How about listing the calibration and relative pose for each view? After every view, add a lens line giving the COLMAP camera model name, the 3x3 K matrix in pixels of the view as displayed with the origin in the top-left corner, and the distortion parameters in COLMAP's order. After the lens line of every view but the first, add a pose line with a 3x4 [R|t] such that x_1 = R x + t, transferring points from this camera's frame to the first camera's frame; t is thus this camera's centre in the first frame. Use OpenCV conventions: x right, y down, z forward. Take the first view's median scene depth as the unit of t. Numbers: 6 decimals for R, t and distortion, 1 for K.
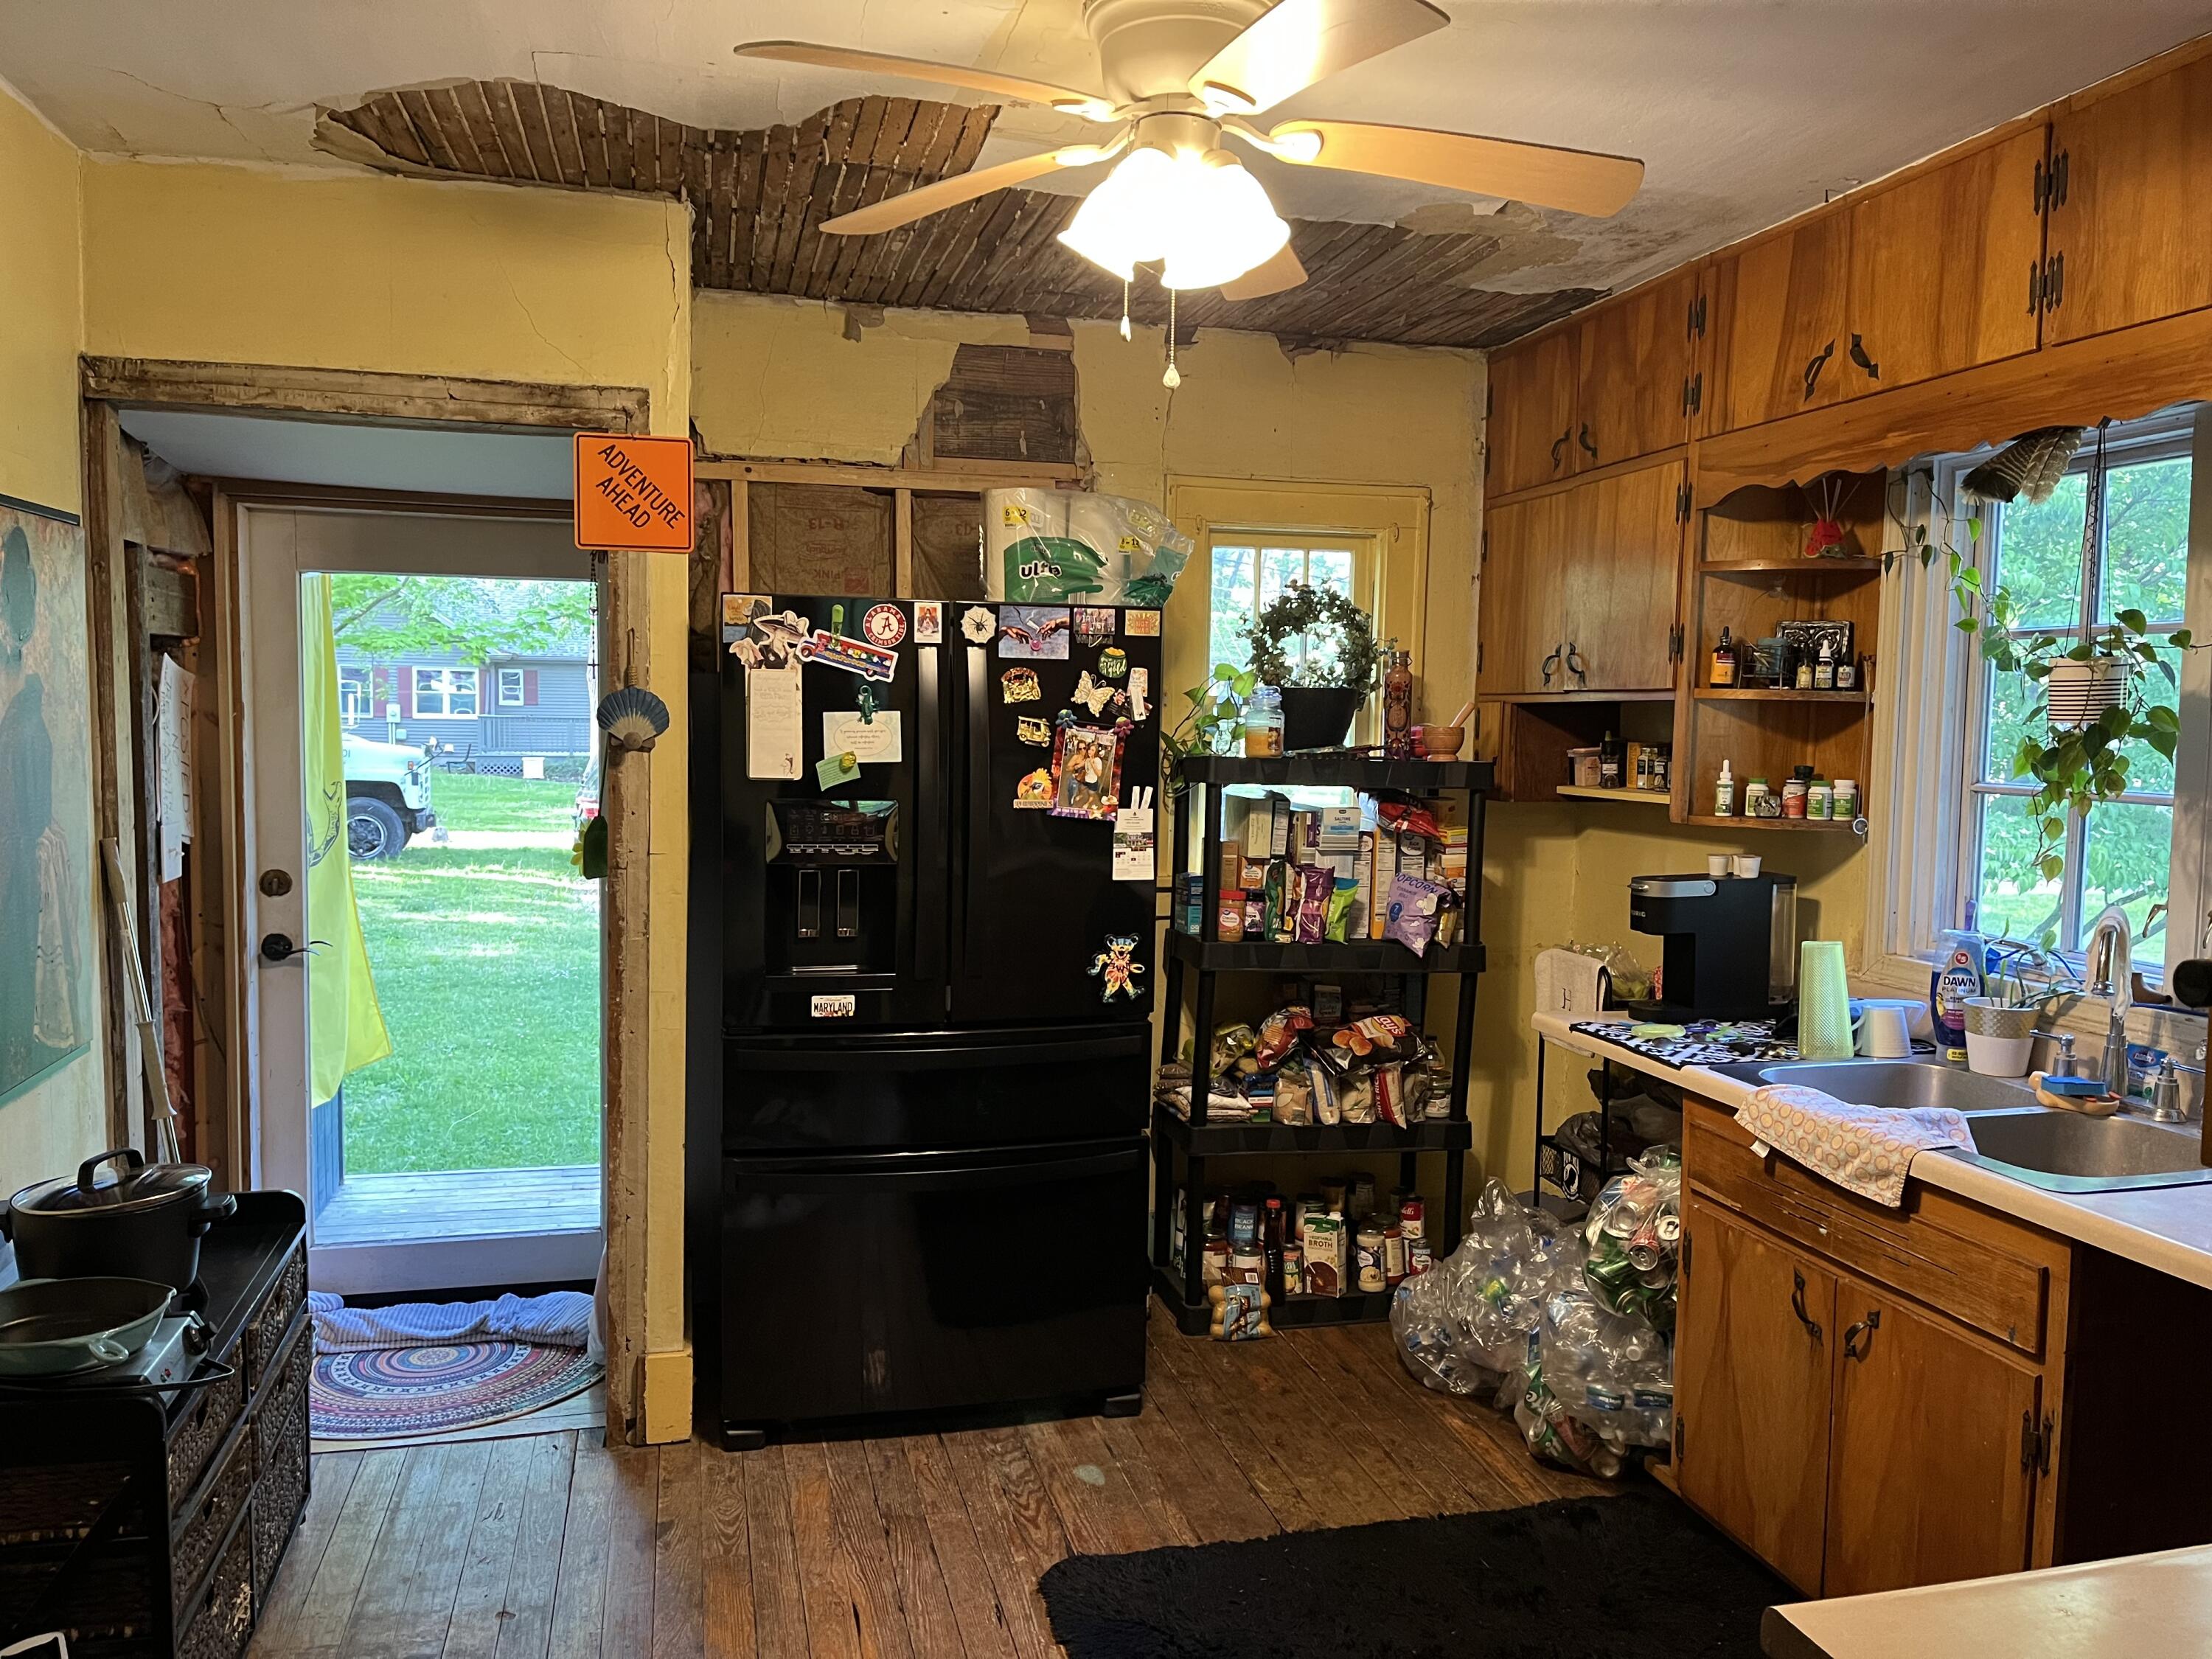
lens RADIAL K [[1671.0, 0, 1106.0], [0, 1671.0, 829.5], [0, 0, 1]] dist [0.088402, -0.120961]
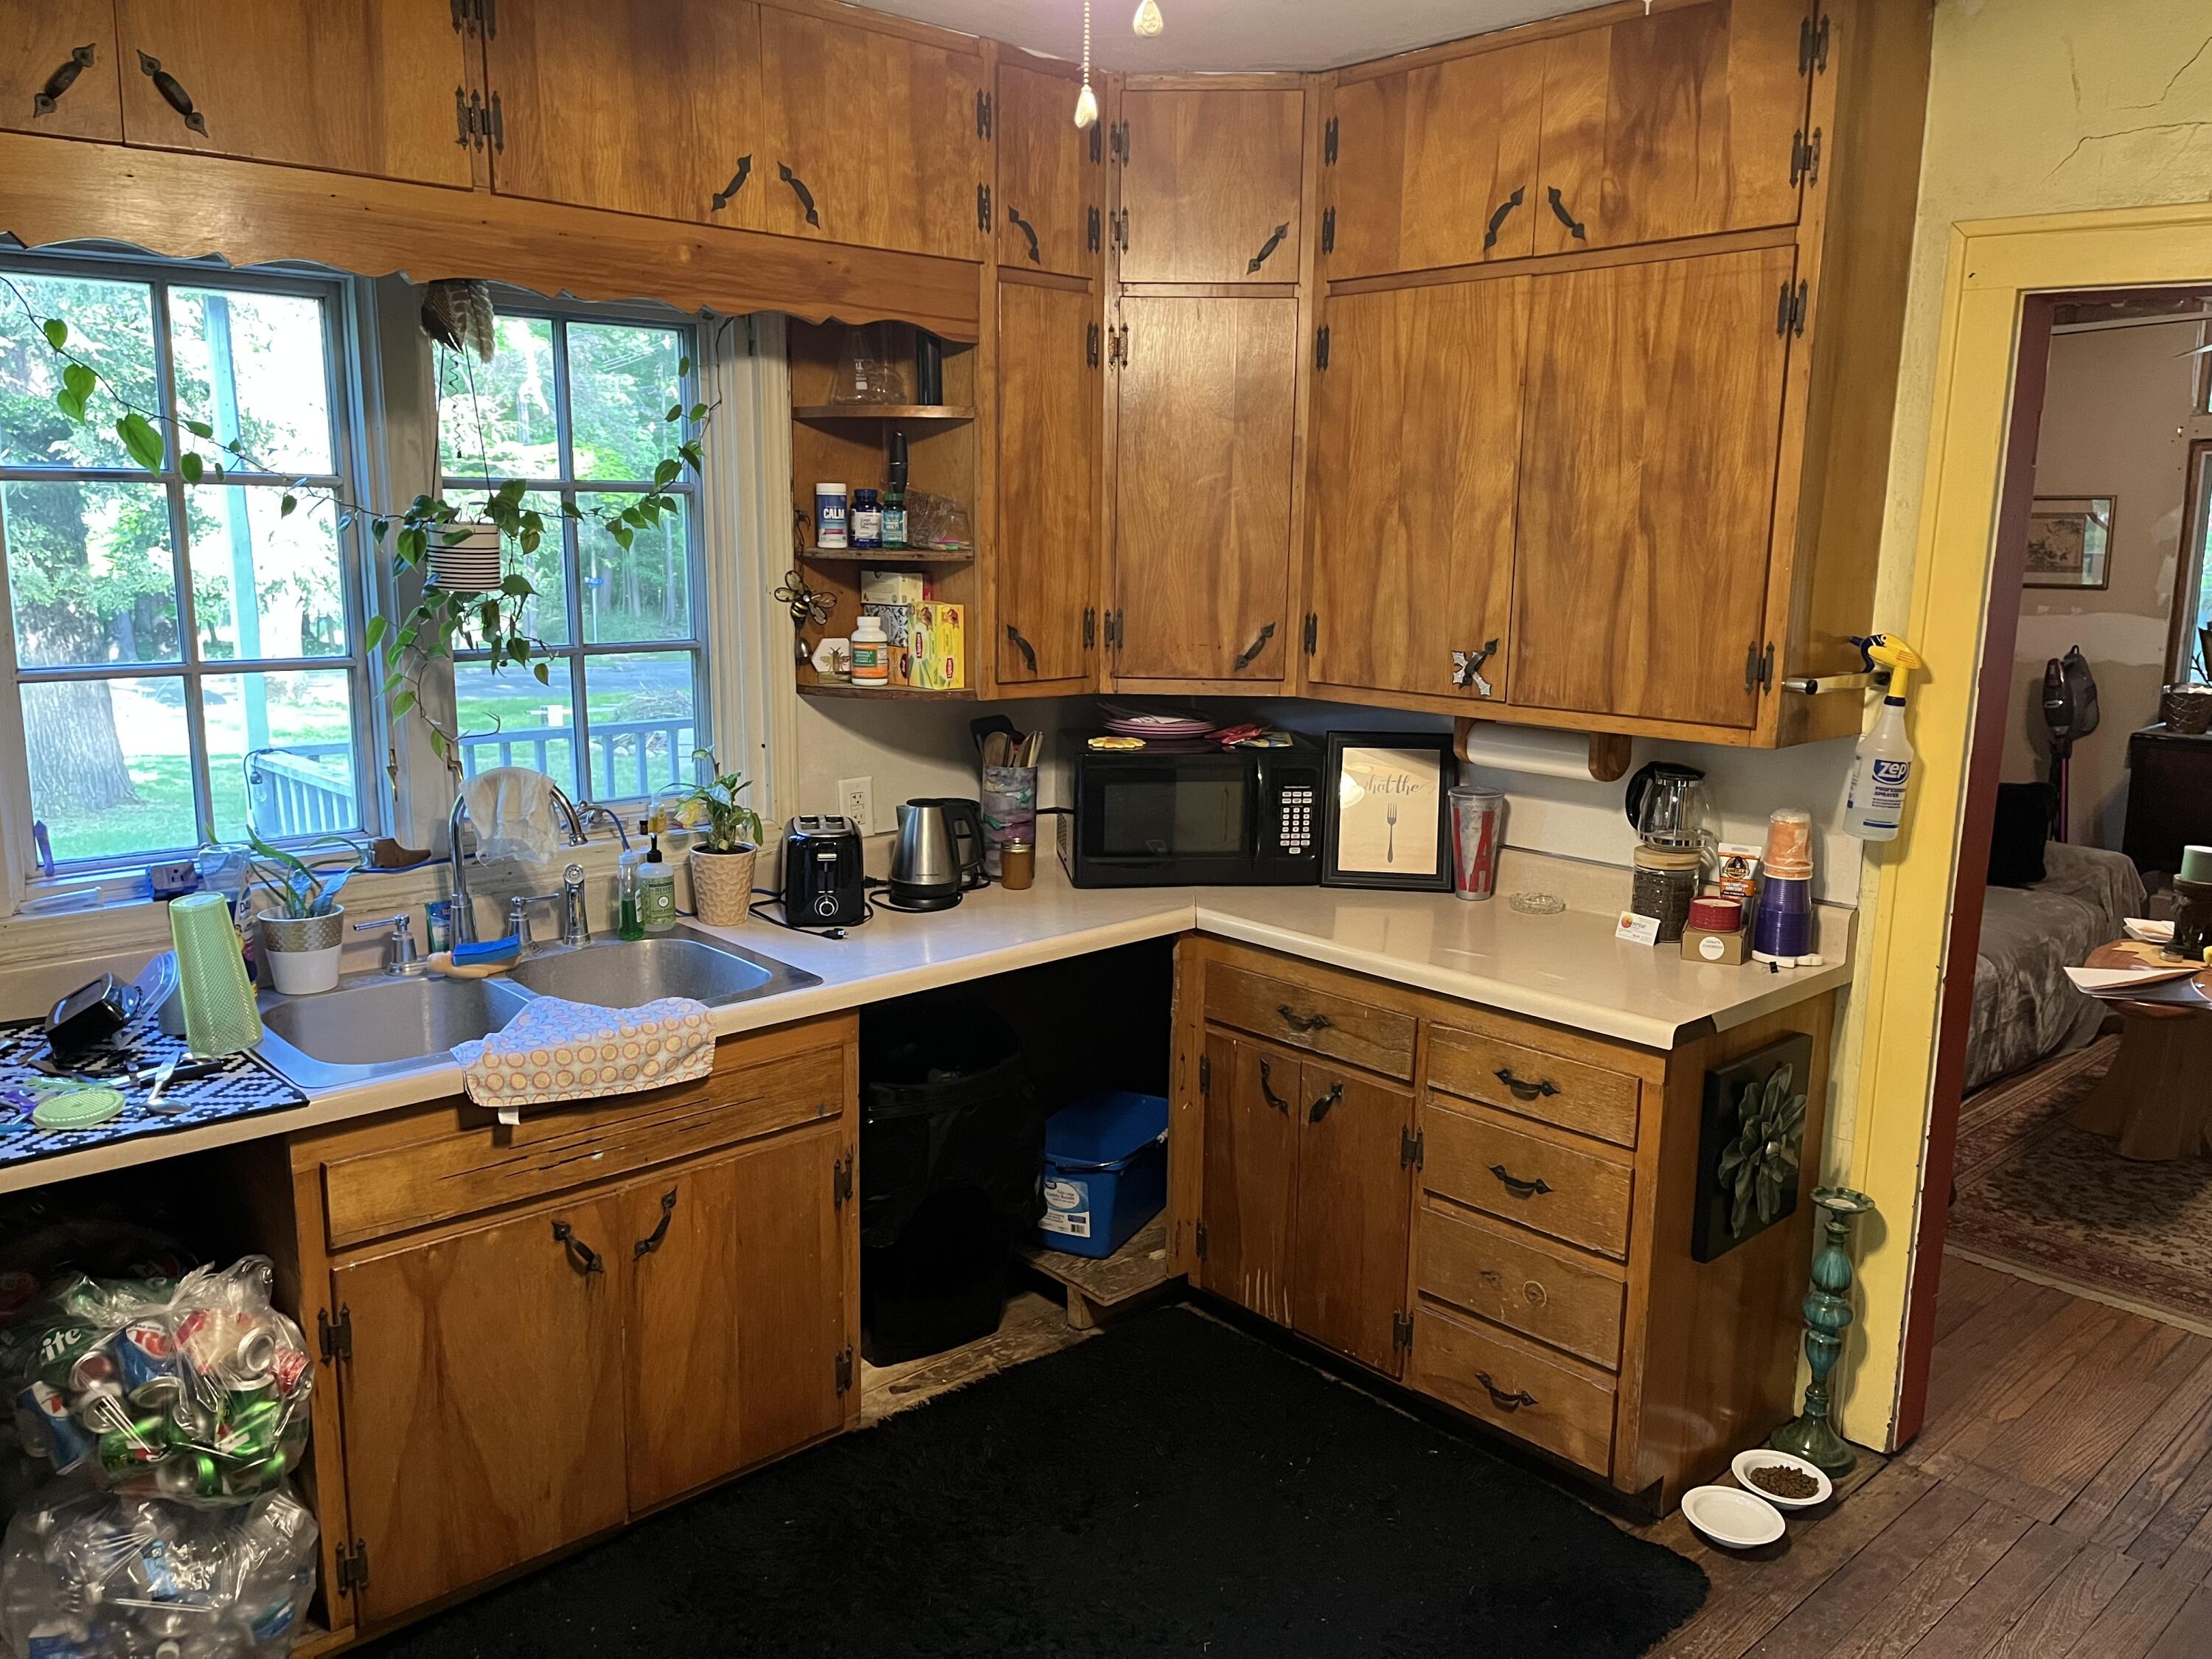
lens RADIAL K [[1671.0, 0, 1106.0], [0, 1671.0, 829.5], [0, 0, 1]] dist [0.088402, -0.120961]
pose [[-0.477154, -0.175294, 0.861159, -0.493743], [0.046689, 0.973465, 0.224024, -0.136805], [-0.877578, 0.147101, -0.456309, 1.203094]]
